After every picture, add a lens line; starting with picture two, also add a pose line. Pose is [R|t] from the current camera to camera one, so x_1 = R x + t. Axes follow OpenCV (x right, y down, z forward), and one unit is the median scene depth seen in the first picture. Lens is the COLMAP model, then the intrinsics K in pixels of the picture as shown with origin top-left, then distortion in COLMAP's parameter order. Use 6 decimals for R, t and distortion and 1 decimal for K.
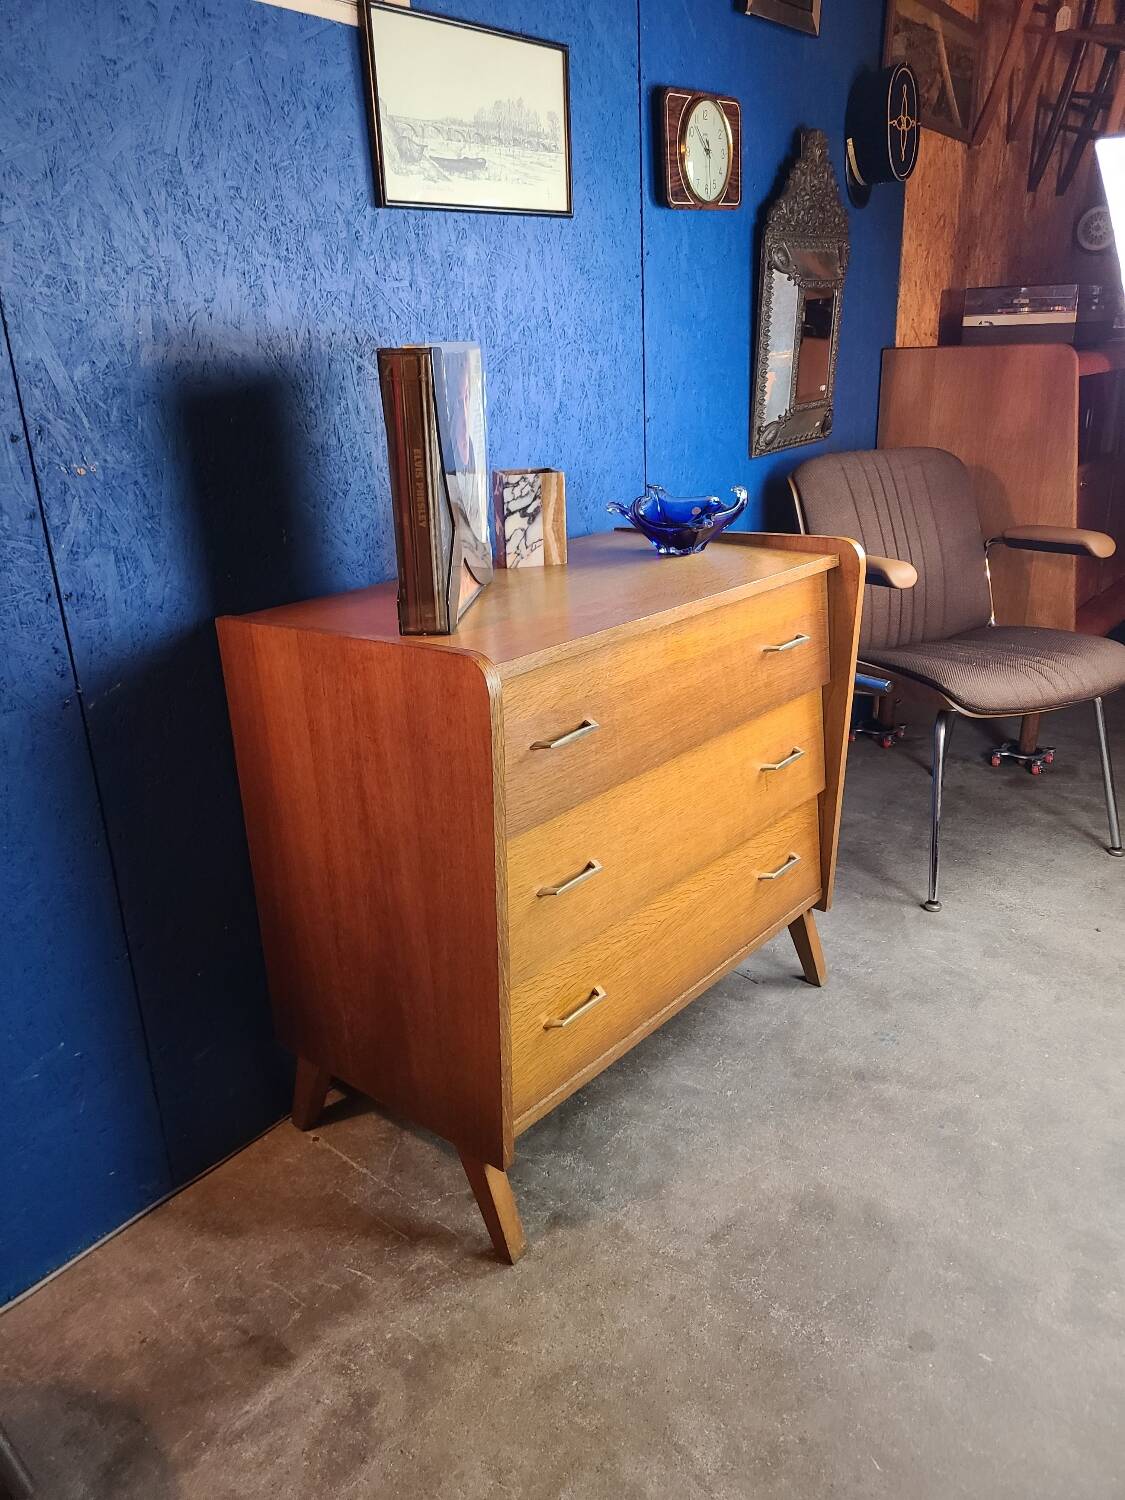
lens RADIAL K [[1131.2, 0, 587.5], [0, 1131.2, 751.1], [0, 0, 1]] dist [0.059657, -0.052546]
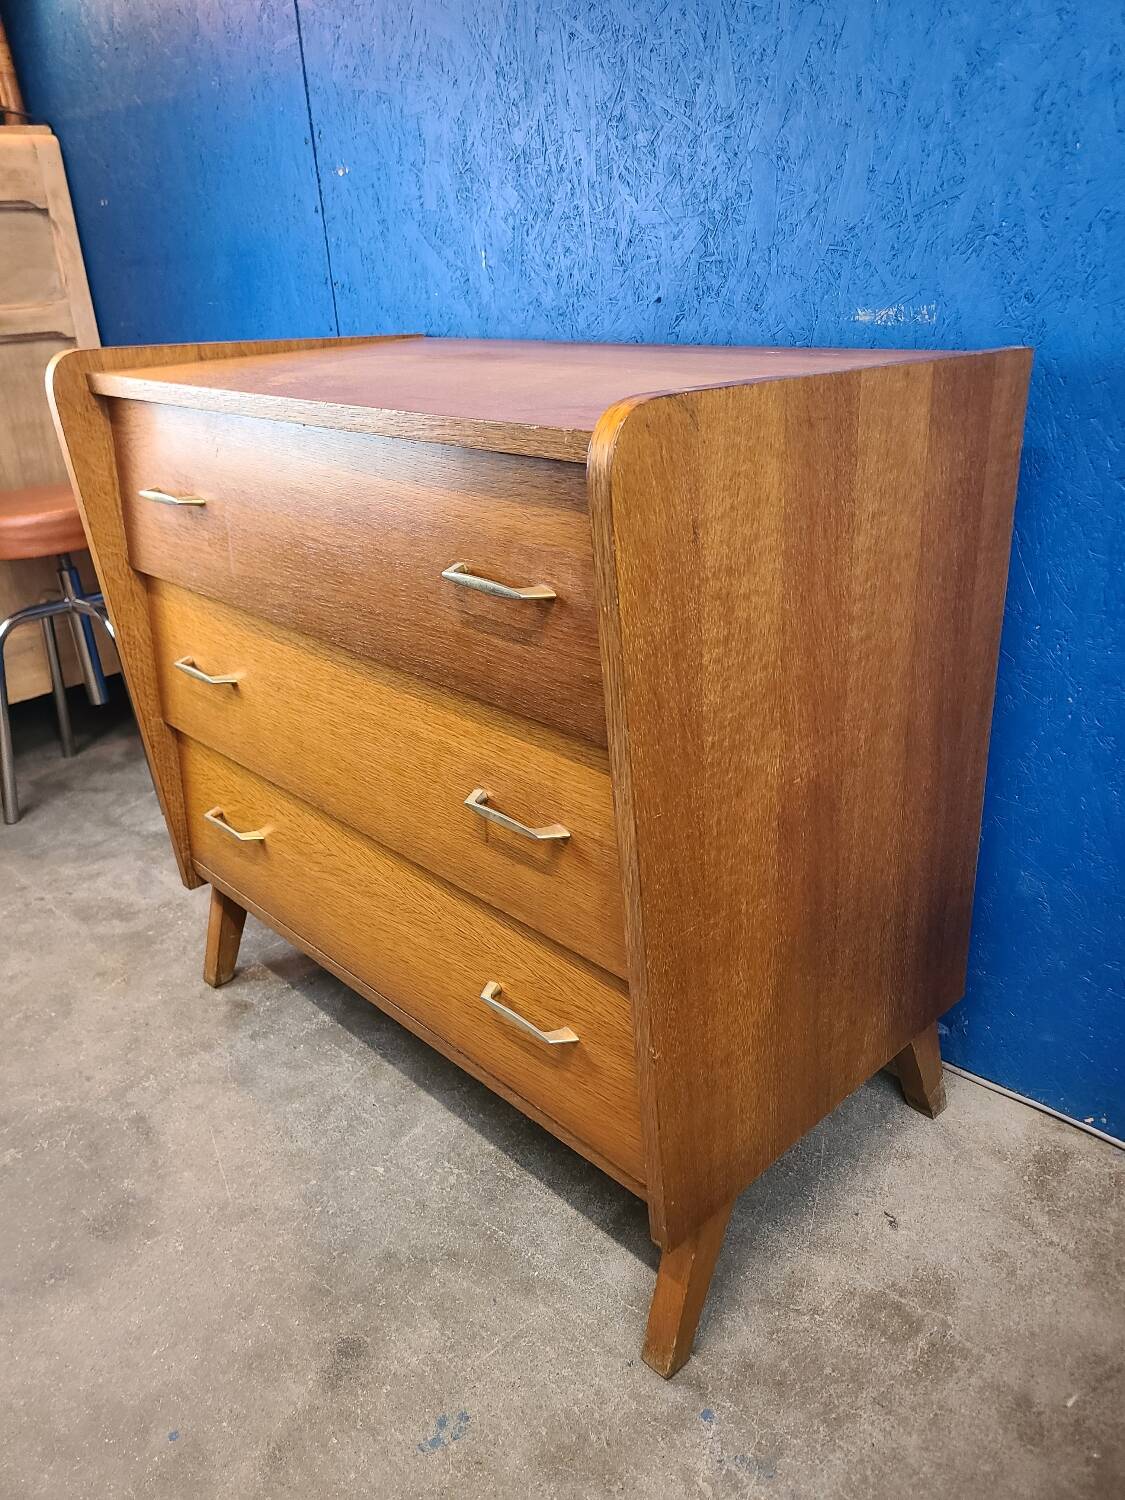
lens RADIAL K [[1131.2, 0, 563.1], [0, 1131.2, 754.2], [0, 0, 1]] dist [0.059657, -0.052546]
pose [[-0.132597, 0.438303, -0.888993, 0.685160], [-0.287681, 0.841285, 0.457690, -0.284945], [0.948503, 0.316434, 0.014540, 1.143337]]
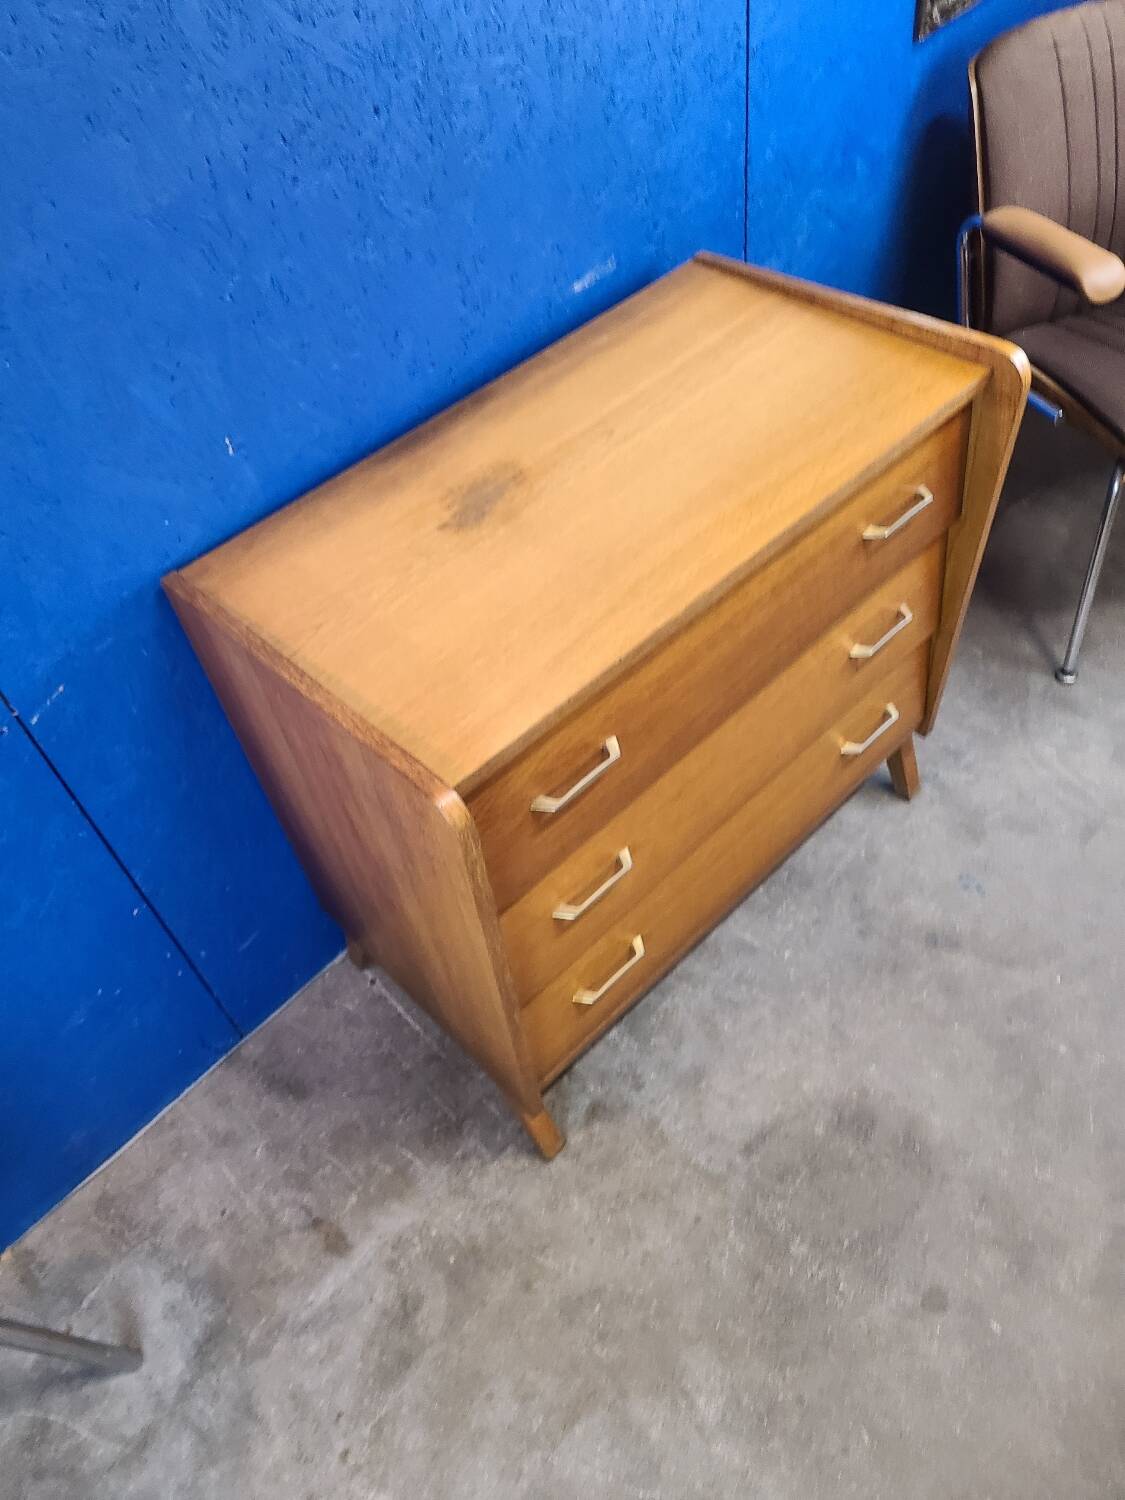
lens RADIAL K [[1131.2, 0, 561.4], [0, 1131.2, 734.8], [0, 0, 1]] dist [0.059657, -0.052546]
pose [[0.989396, 0.038556, -0.140035, 0.071288], [0.034457, 0.874295, 0.484170, -0.375344], [0.141099, -0.483861, 0.863695, 0.261623]]
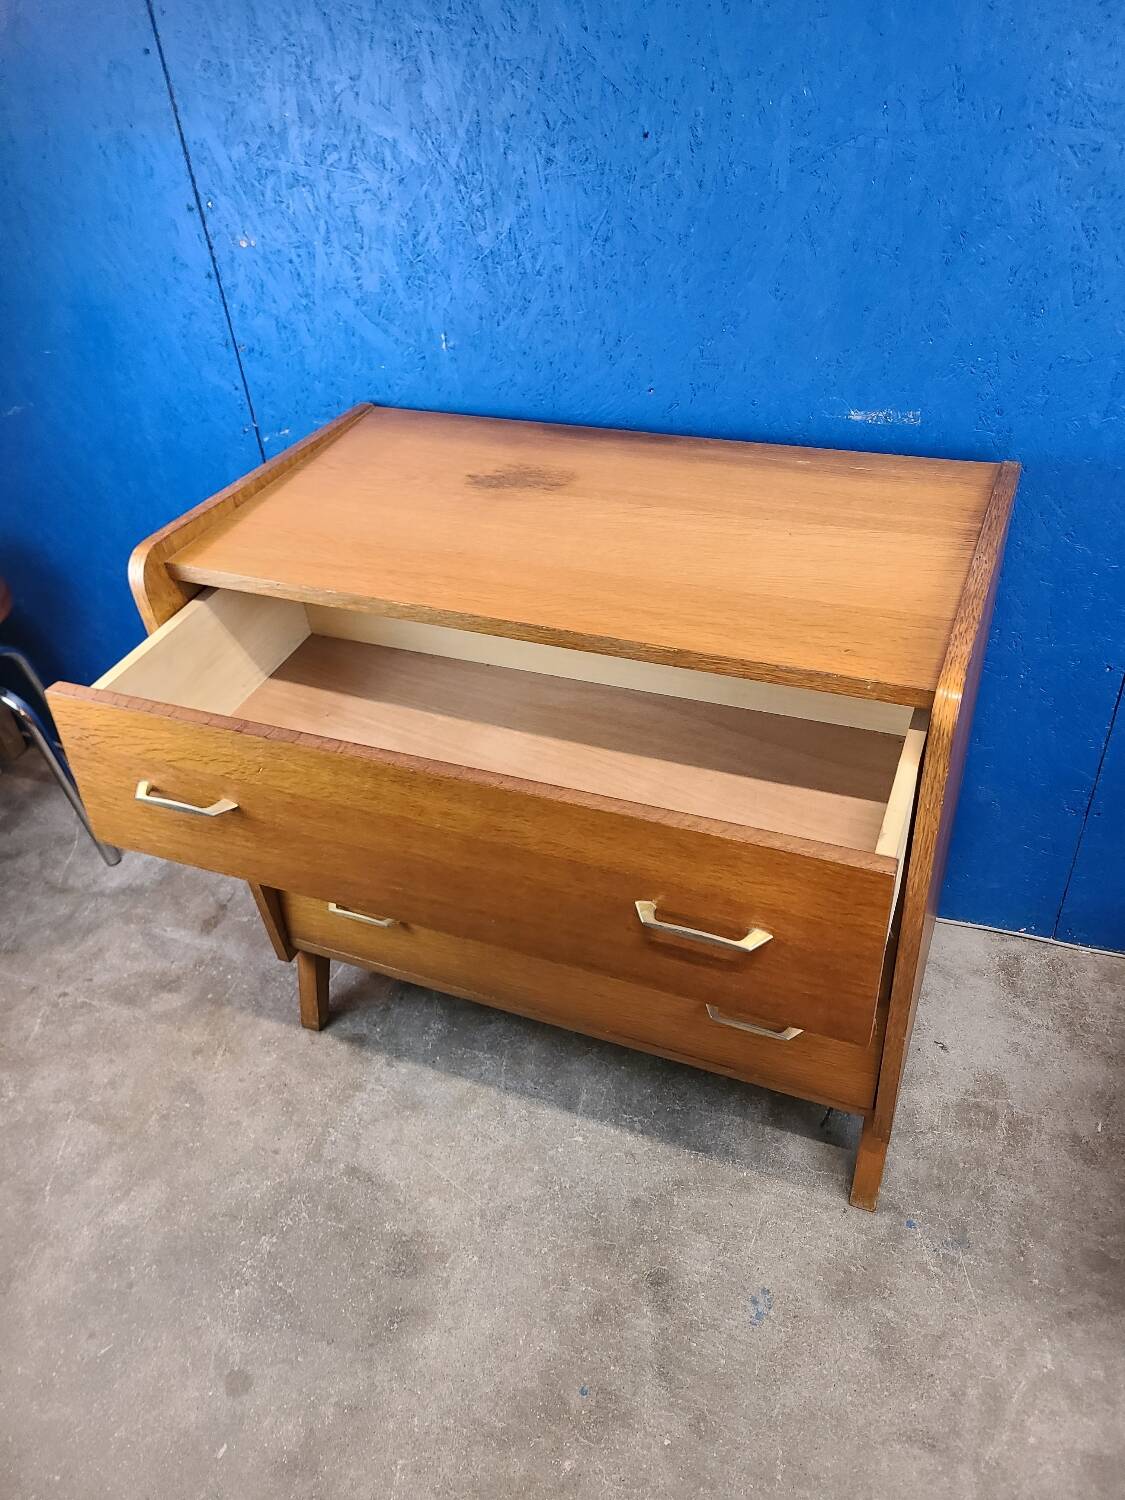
lens RADIAL K [[1131.2, 0, 554.2], [0, 1131.2, 747.6], [0, 0, 1]] dist [0.059657, -0.052546]
pose [[0.279714, 0.596632, -0.752191, 0.664562], [-0.264150, 0.801052, 0.537160, -0.443214], [0.923030, 0.048440, 0.381665, 0.720553]]
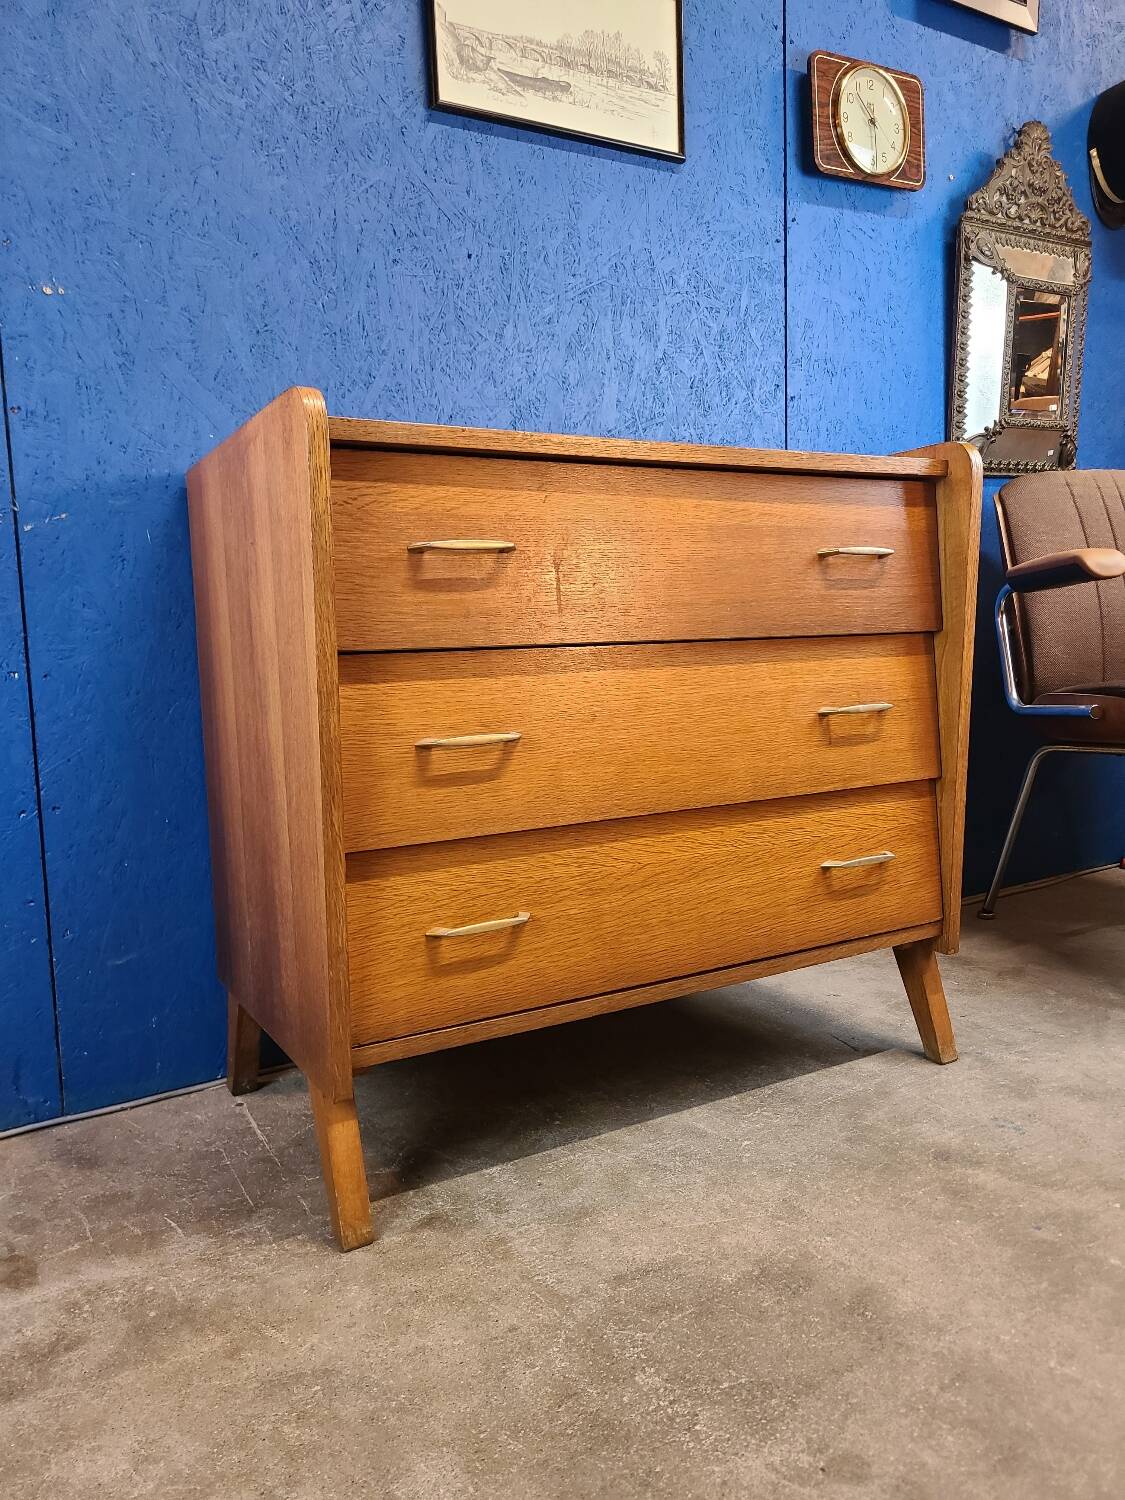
lens RADIAL K [[1131.2, 0, 577.1], [0, 1131.2, 745.4], [0, 0, 1]] dist [0.059657, -0.052546]
pose [[0.937735, 0.043289, -0.344644, 0.296946], [-0.121067, 0.970718, -0.207481, 0.245332], [0.325571, 0.236288, 0.915517, 0.264948]]
